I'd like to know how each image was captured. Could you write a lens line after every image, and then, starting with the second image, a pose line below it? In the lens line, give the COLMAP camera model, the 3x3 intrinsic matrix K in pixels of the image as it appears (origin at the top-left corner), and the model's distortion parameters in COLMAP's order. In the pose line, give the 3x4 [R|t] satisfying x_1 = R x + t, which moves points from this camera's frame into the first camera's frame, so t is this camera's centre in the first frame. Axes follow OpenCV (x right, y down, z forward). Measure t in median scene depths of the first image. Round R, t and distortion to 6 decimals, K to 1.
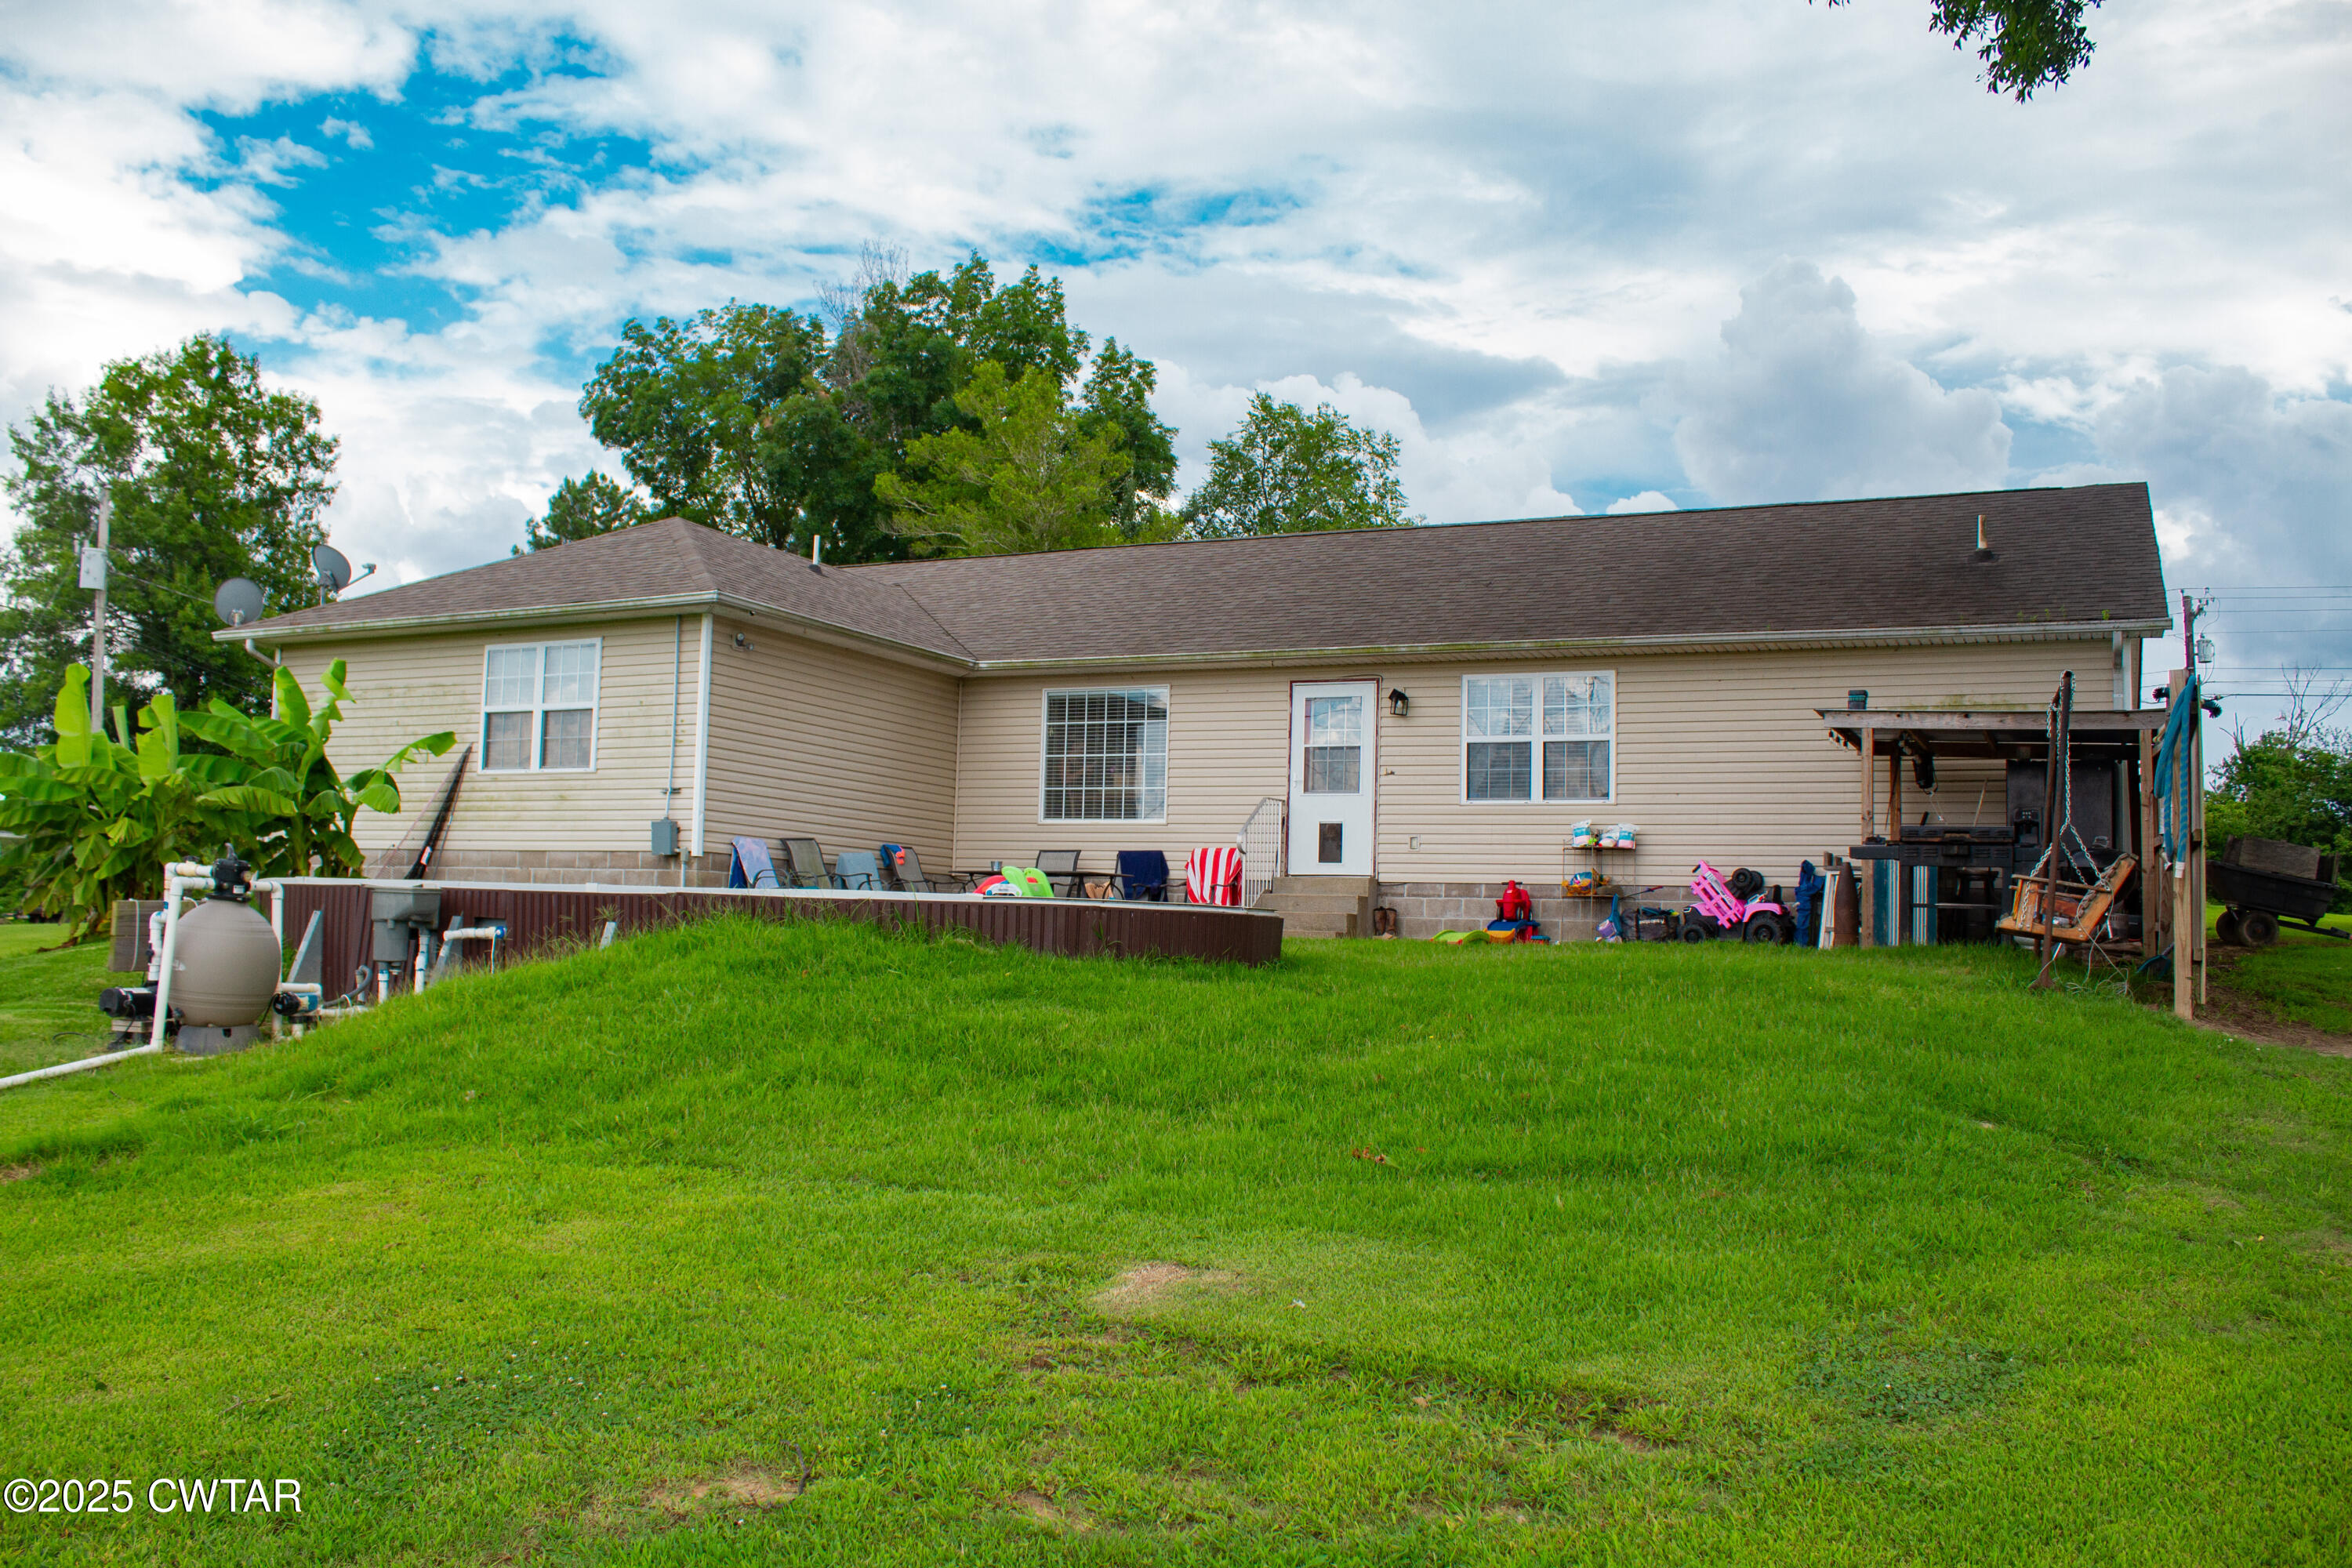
lens RADIAL K [[1980.0, 0, 1176.1], [0, 1980.0, 790.8], [0, 0, 1]] dist [-0.159058, 0.106469]
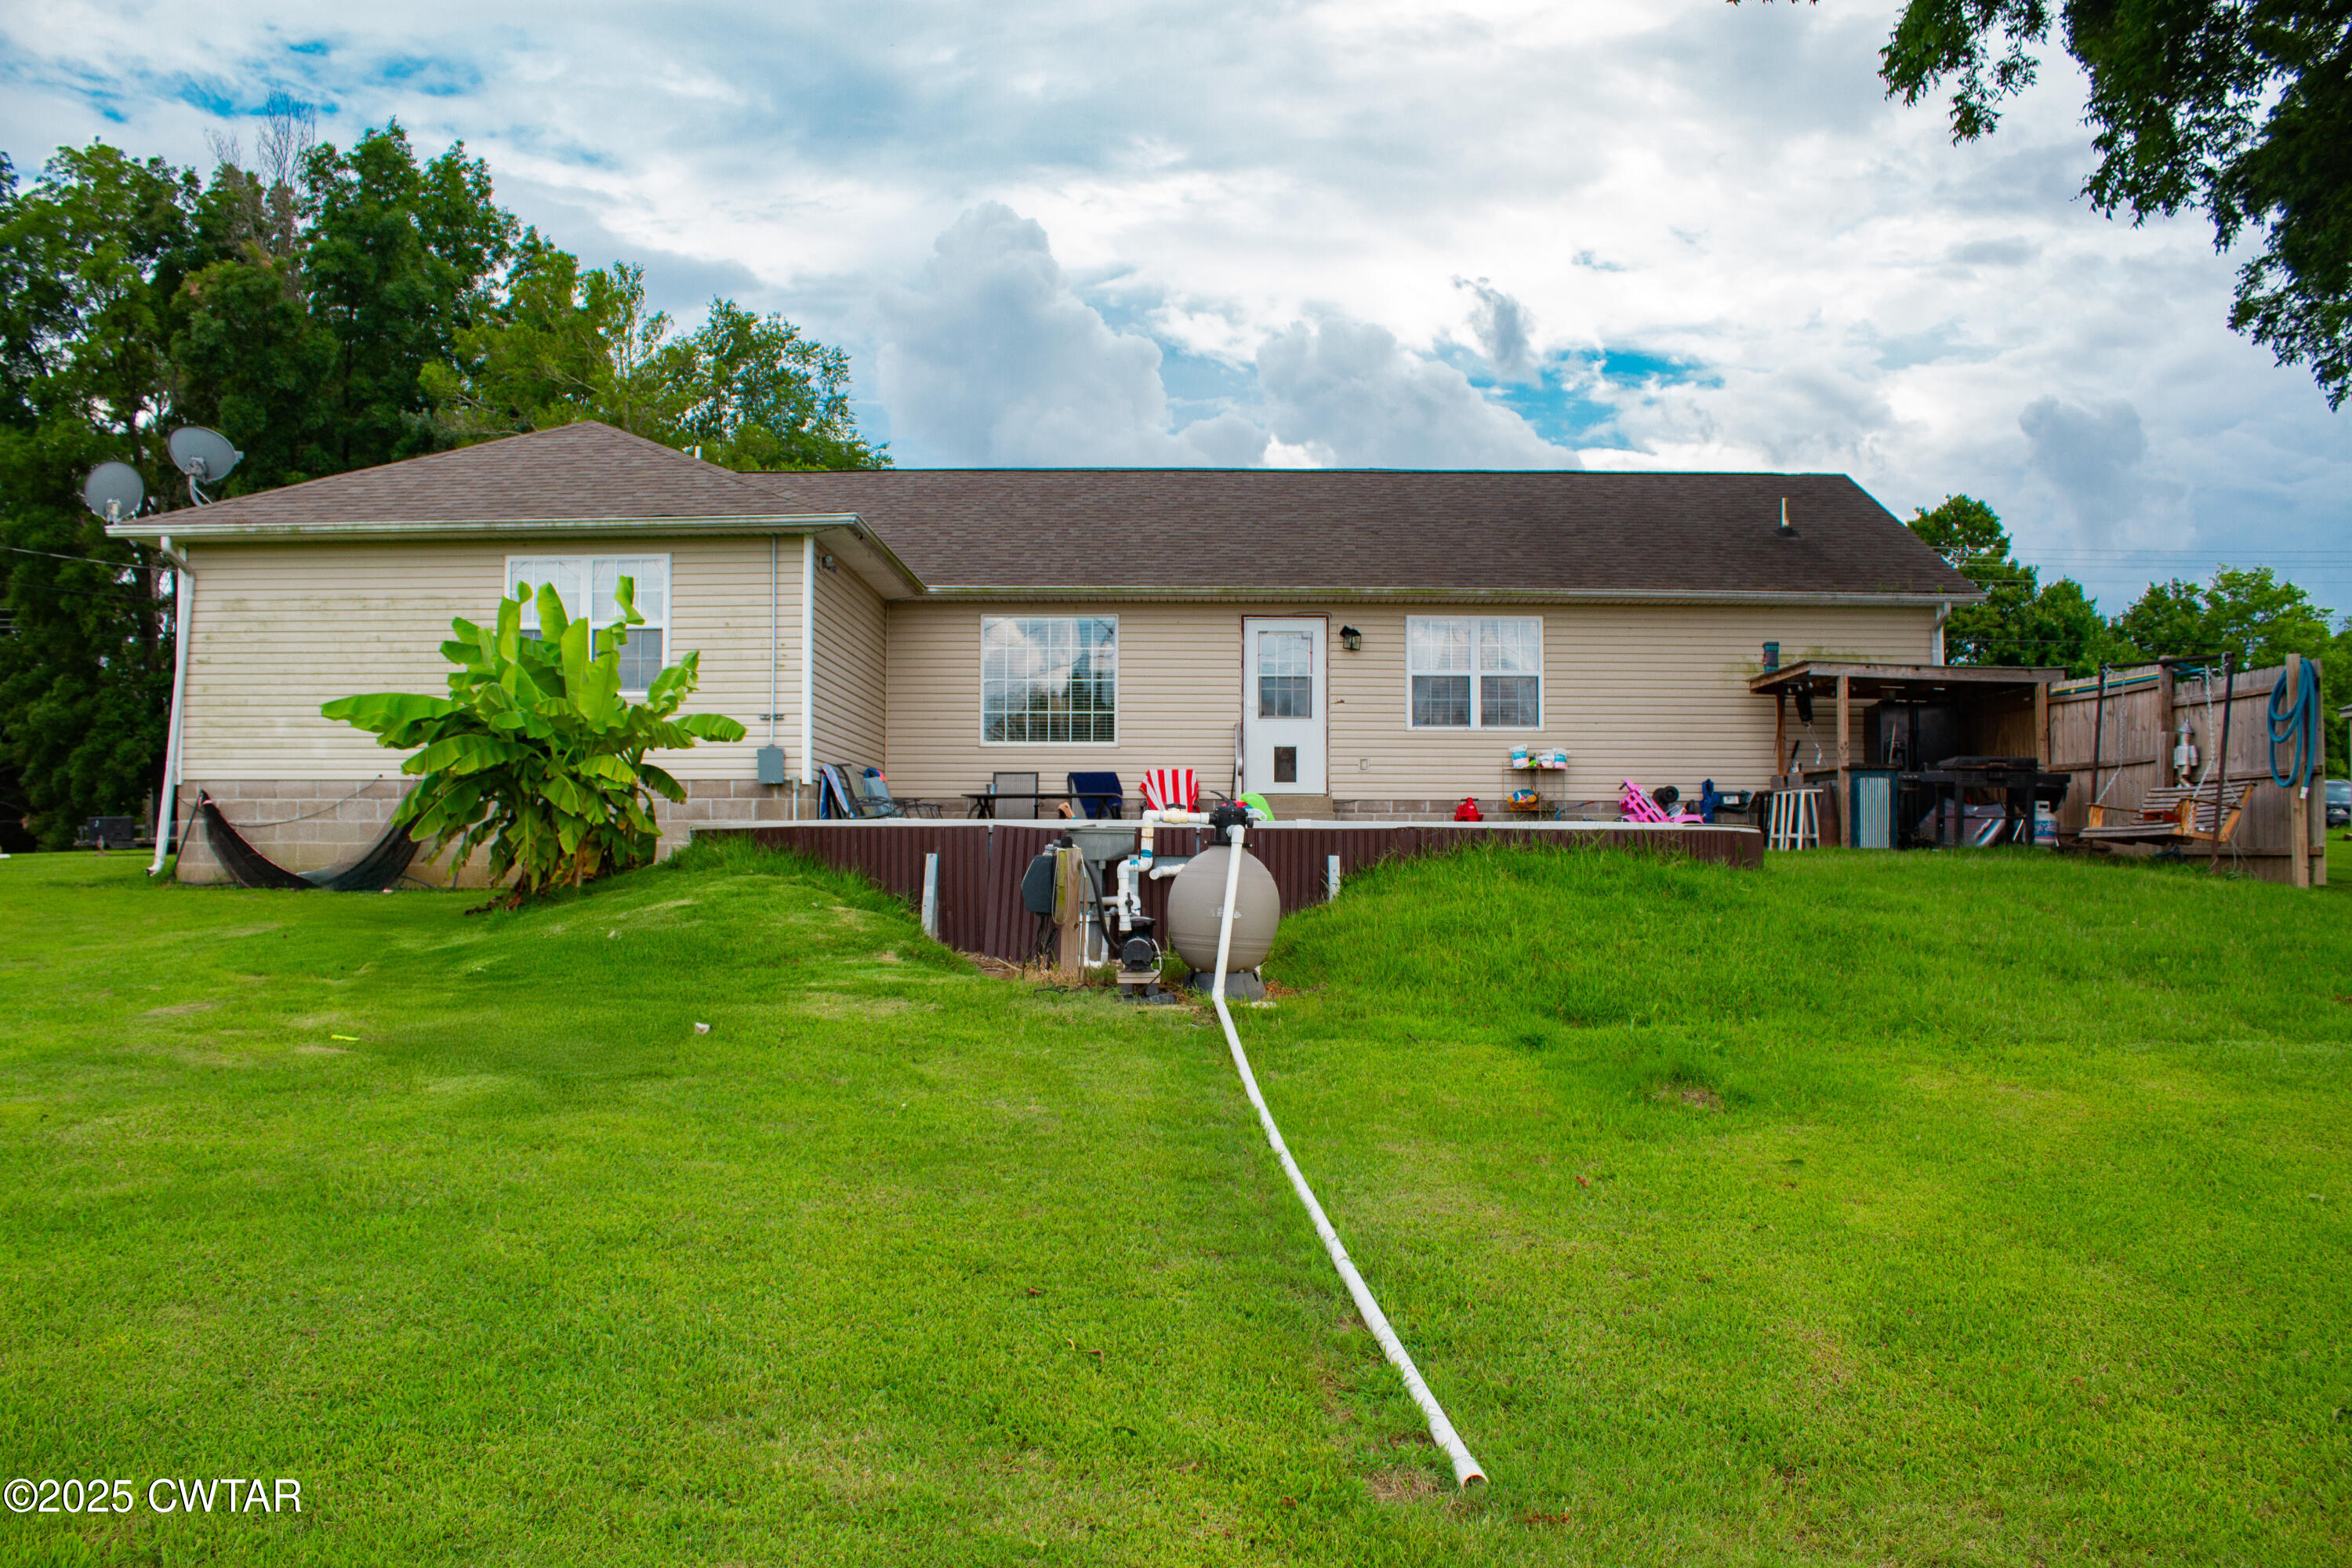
lens RADIAL K [[1980.0, 0, 1179.6], [0, 1980.0, 788.3], [0, 0, 1]] dist [-0.159058, 0.106469]
pose [[0.903099, -0.010766, 0.429297, -0.446049], [-0.009595, 0.998930, 0.045236, -0.009642], [-0.429325, -0.044972, 0.902030, 0.031887]]
